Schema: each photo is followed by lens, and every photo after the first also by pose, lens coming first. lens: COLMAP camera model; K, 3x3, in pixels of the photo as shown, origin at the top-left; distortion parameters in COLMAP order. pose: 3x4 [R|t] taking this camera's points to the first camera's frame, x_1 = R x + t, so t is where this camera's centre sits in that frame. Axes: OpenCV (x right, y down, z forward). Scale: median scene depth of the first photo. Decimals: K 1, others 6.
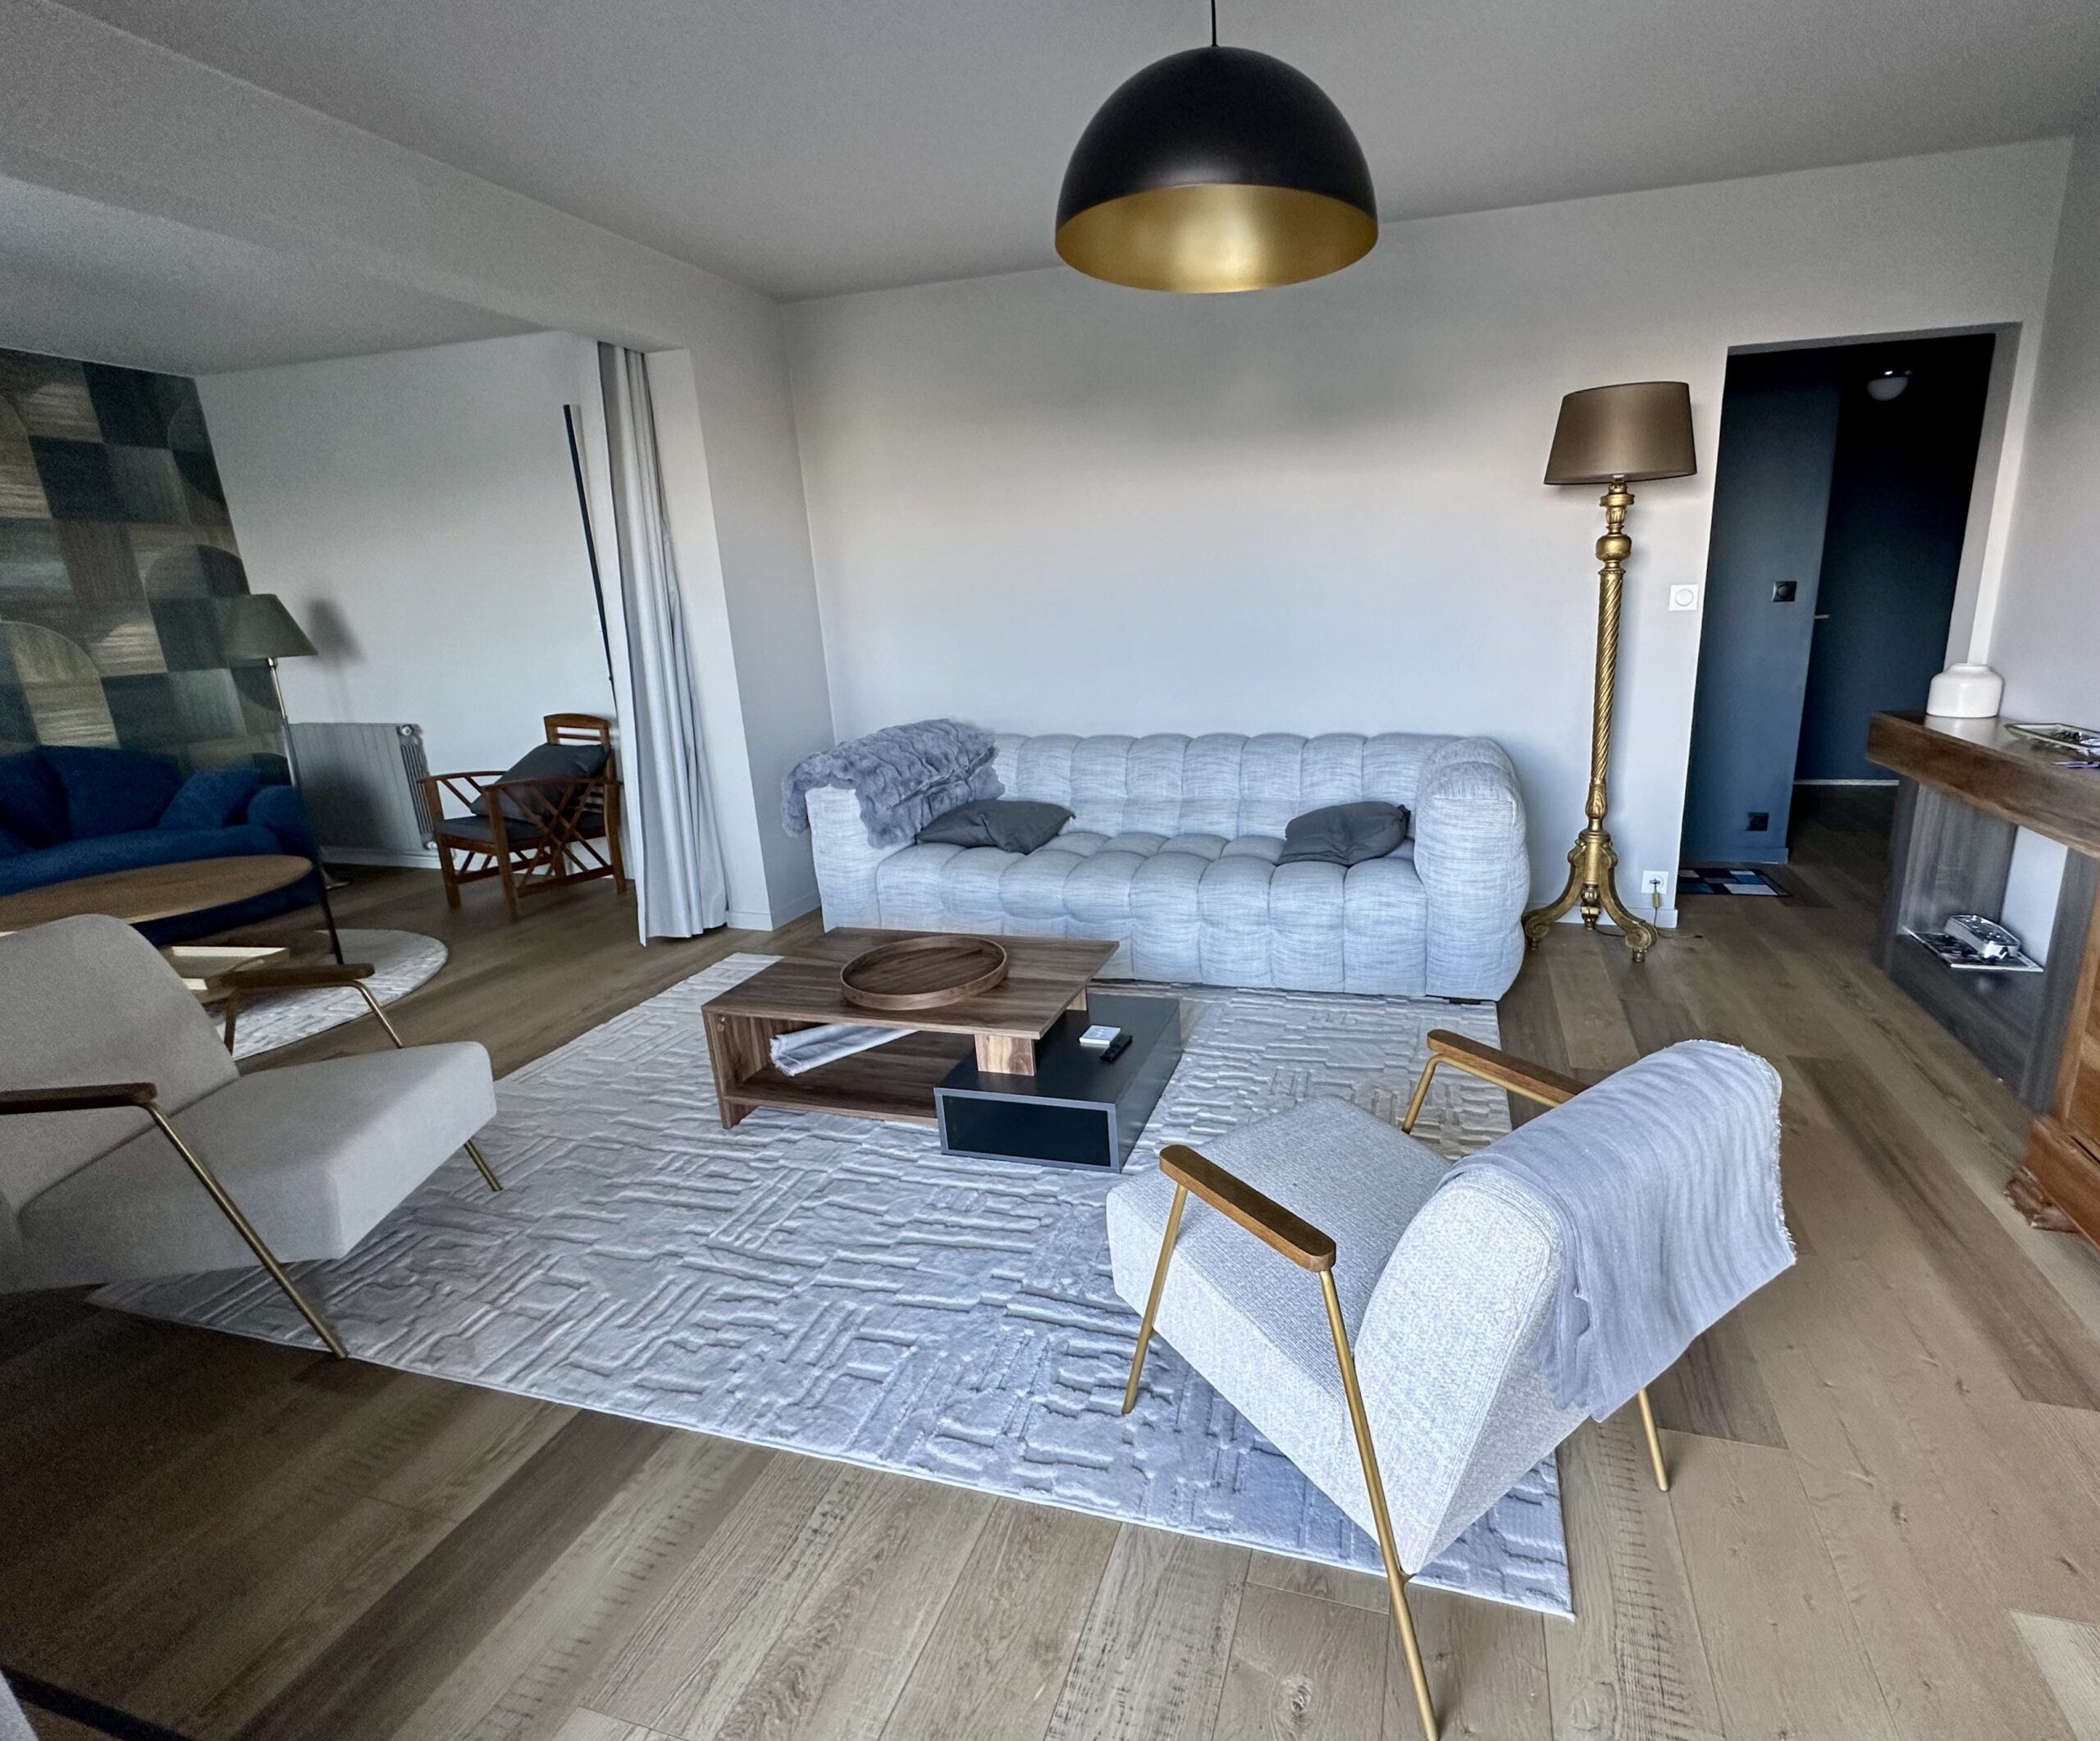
lens RADIAL K [[1001.3, 0, 1171.7], [0, 1001.3, 852.6], [0, 0, 1]] dist [-0.002847, 0.000464]
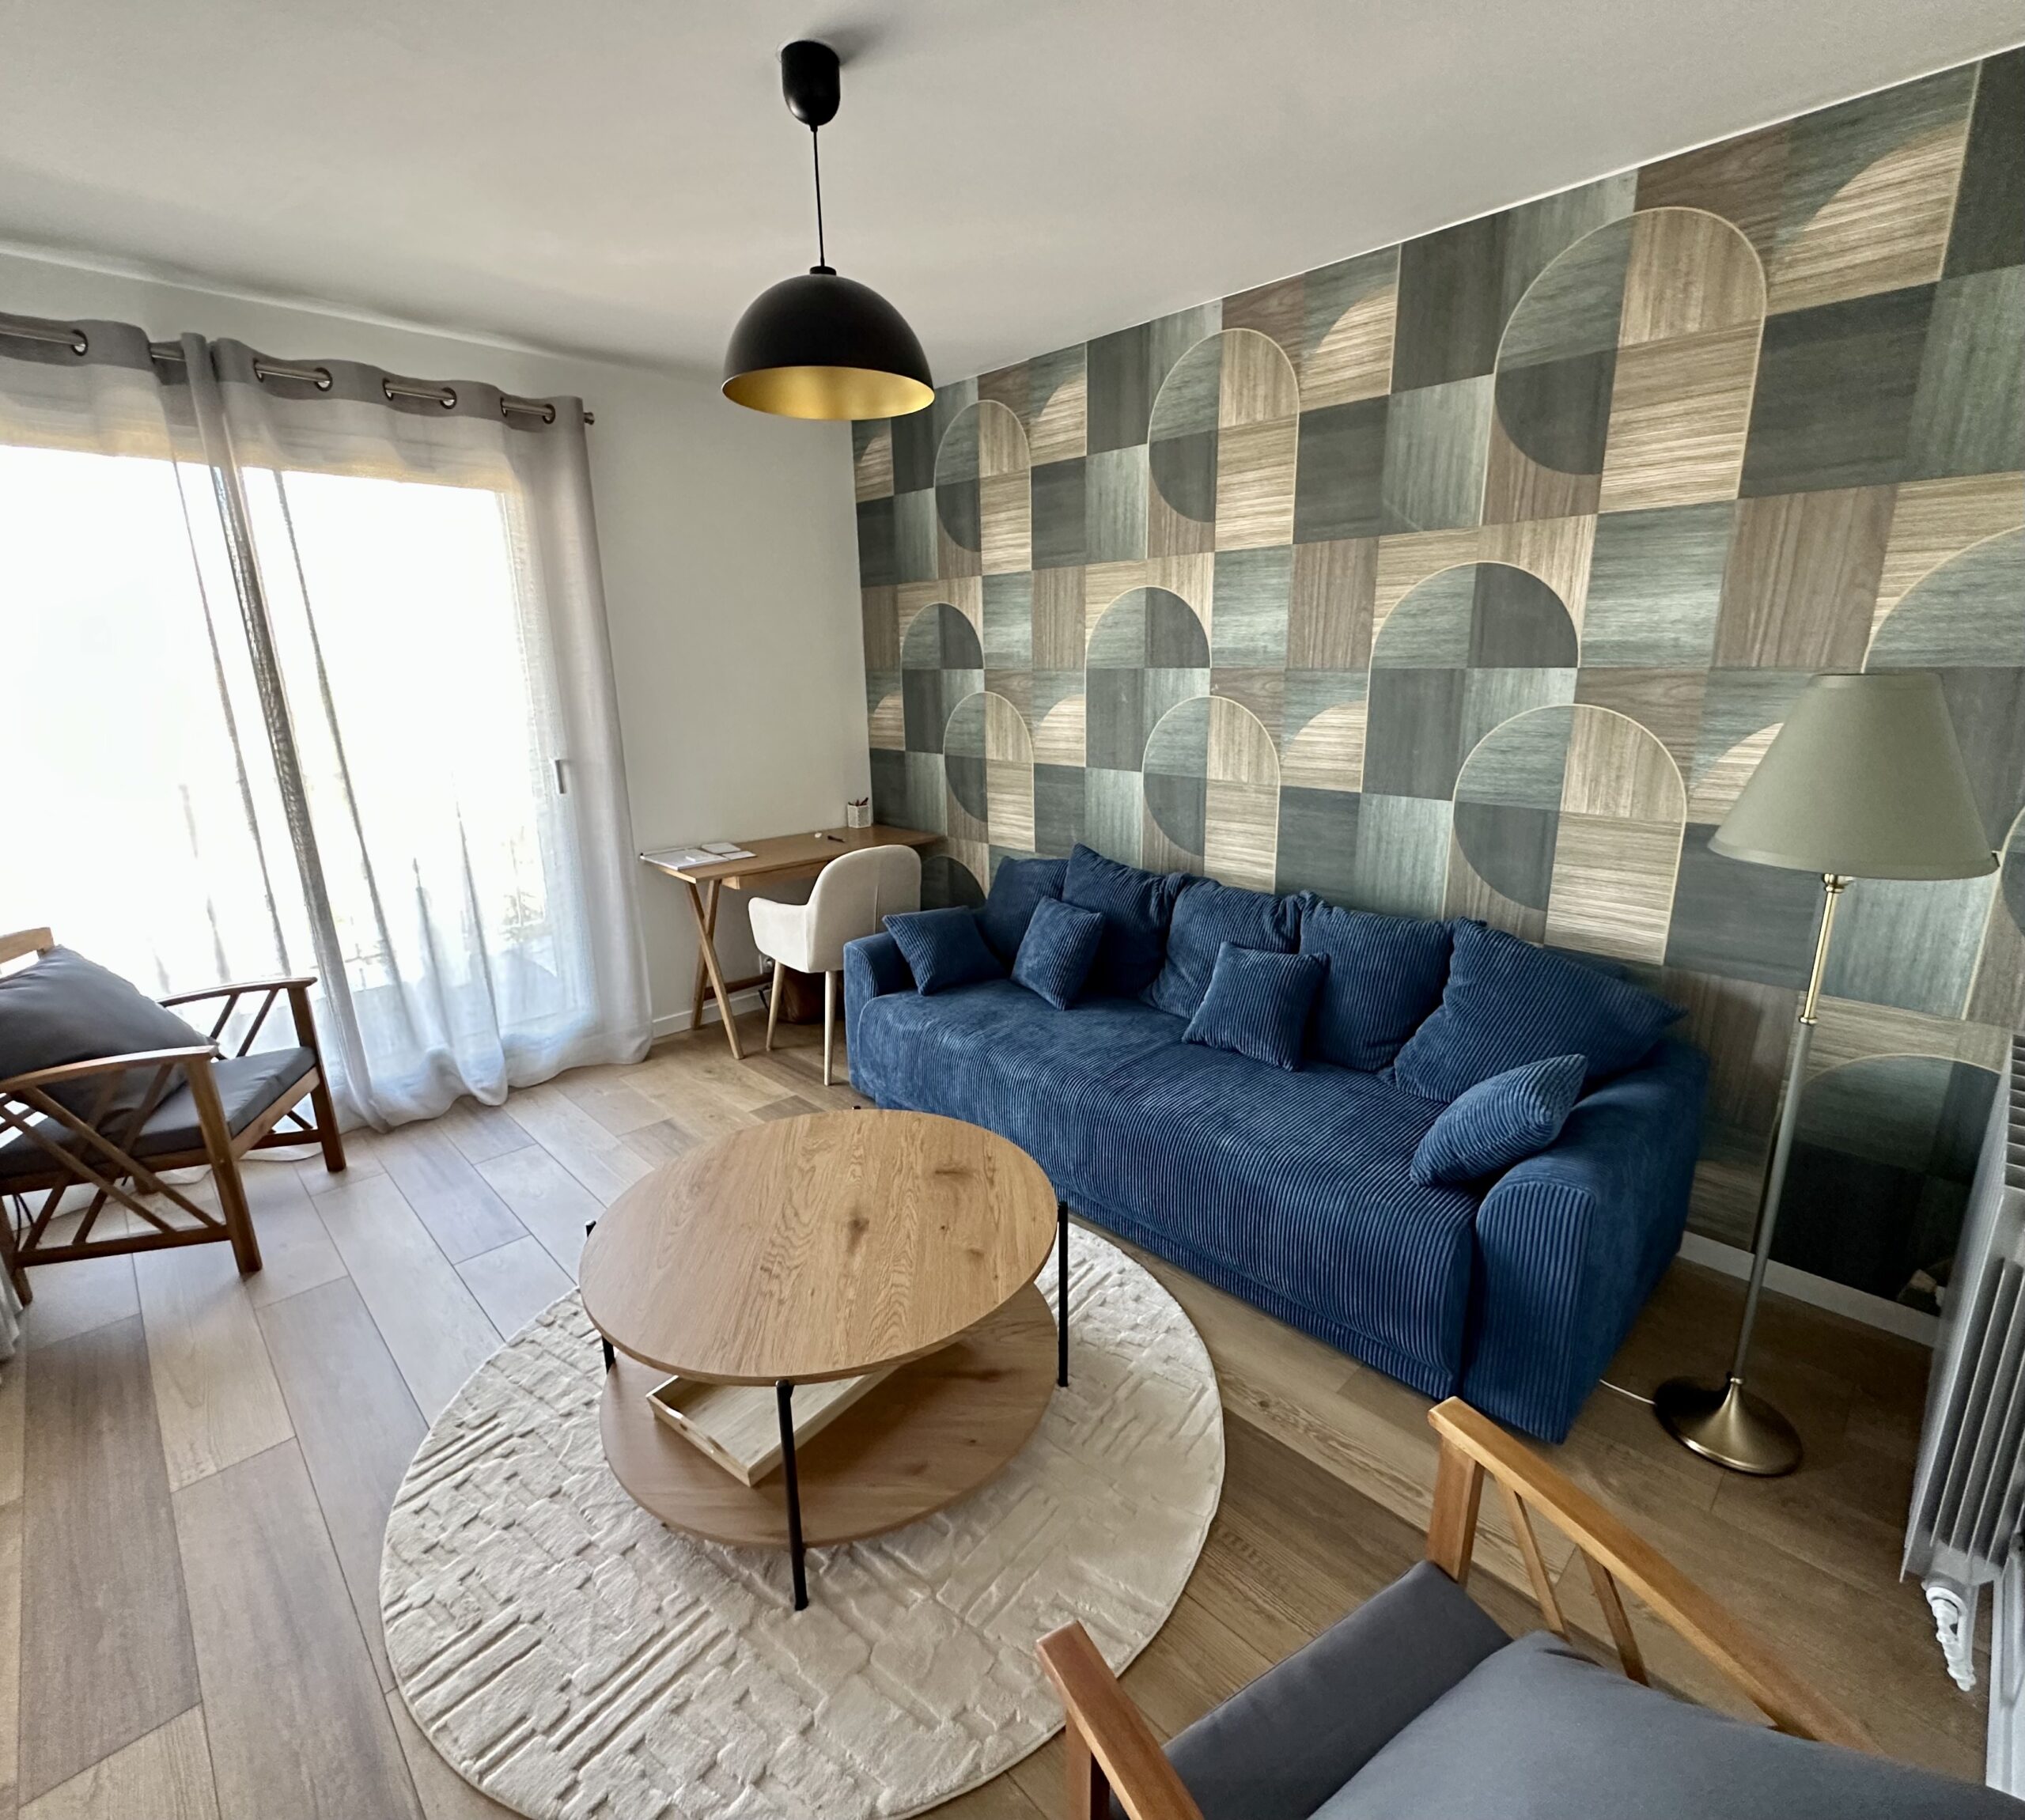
lens RADIAL K [[965.8, 0, 1023.2], [0, 965.8, 901.4], [0, 0, 1]] dist [-0.002504, -0.000017]
pose [[-0.497332, 0.257291, -0.828530, -0.734339], [-0.187405, 0.900603, 0.392165, -0.392766], [0.847077, 0.350307, -0.399681, 1.362914]]
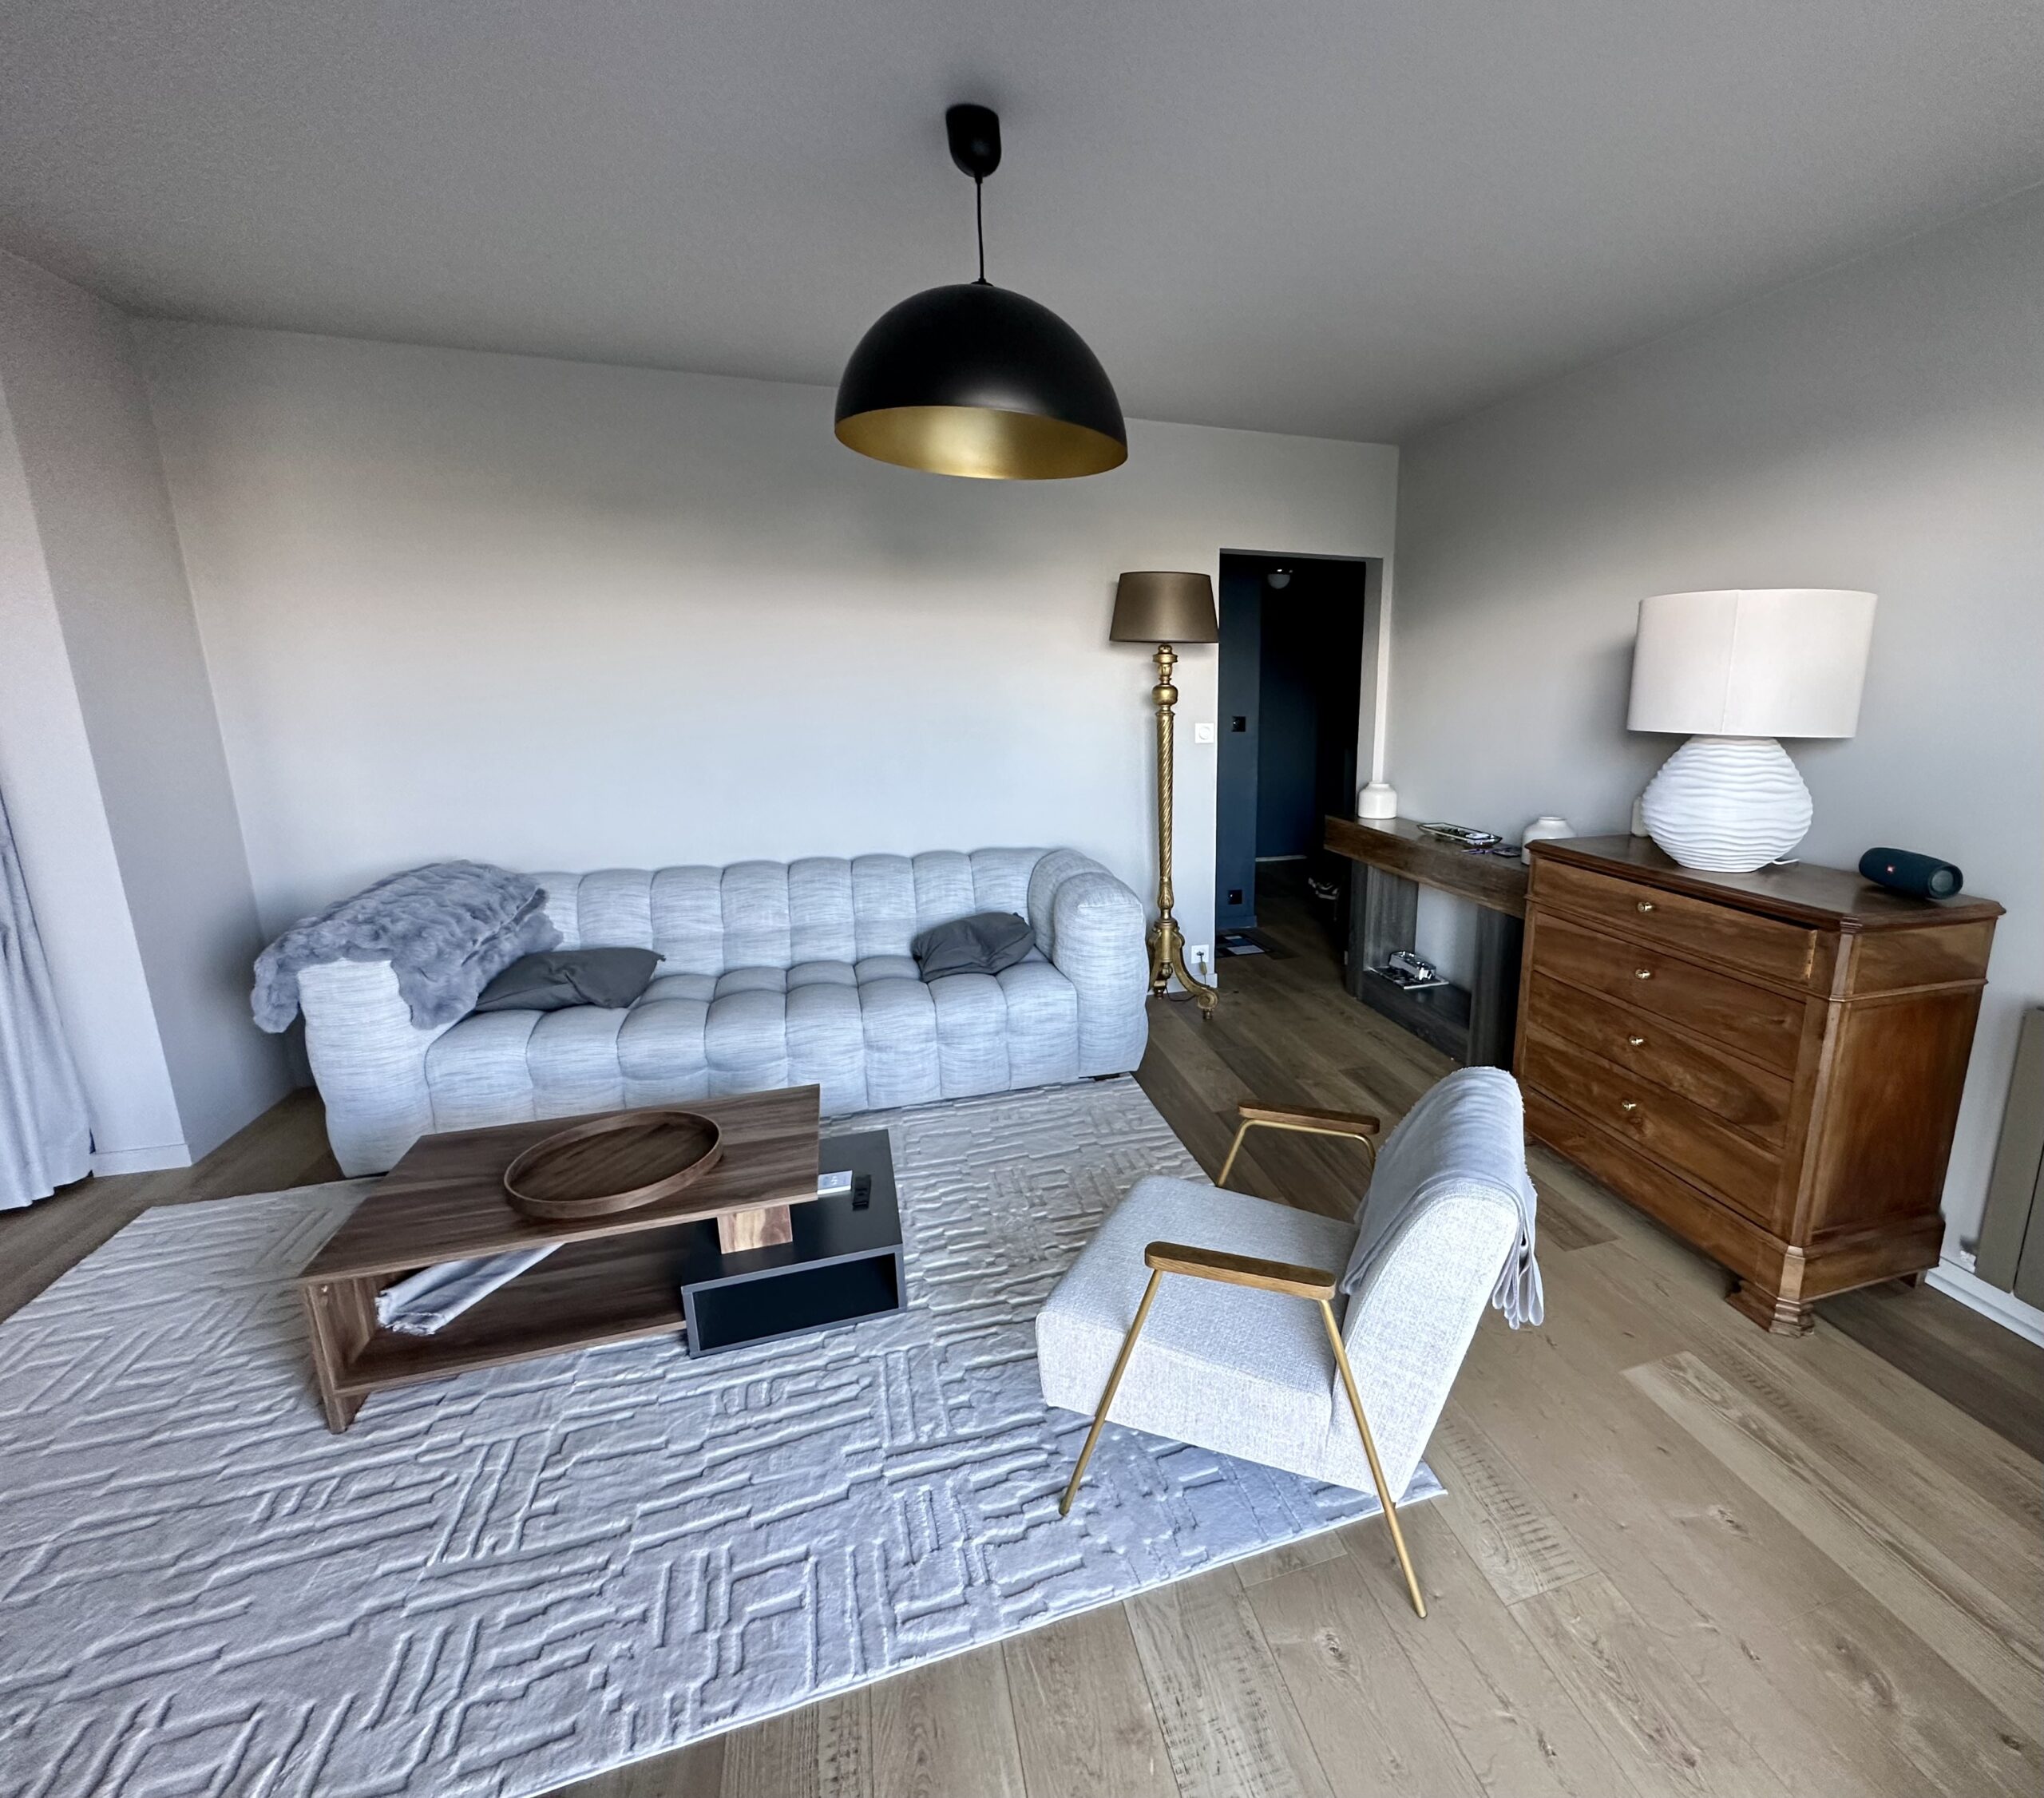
lens RADIAL K [[948.1, 0, 1197.5], [0, 948.1, 891.1], [0, 0, 1]] dist [-0.005539, 0.001591]
pose [[0.816022, -0.082632, 0.572084, -0.234373], [0.109789, 0.993869, -0.013048, -0.040305], [-0.567499, 0.073456, 0.820091, 0.015994]]
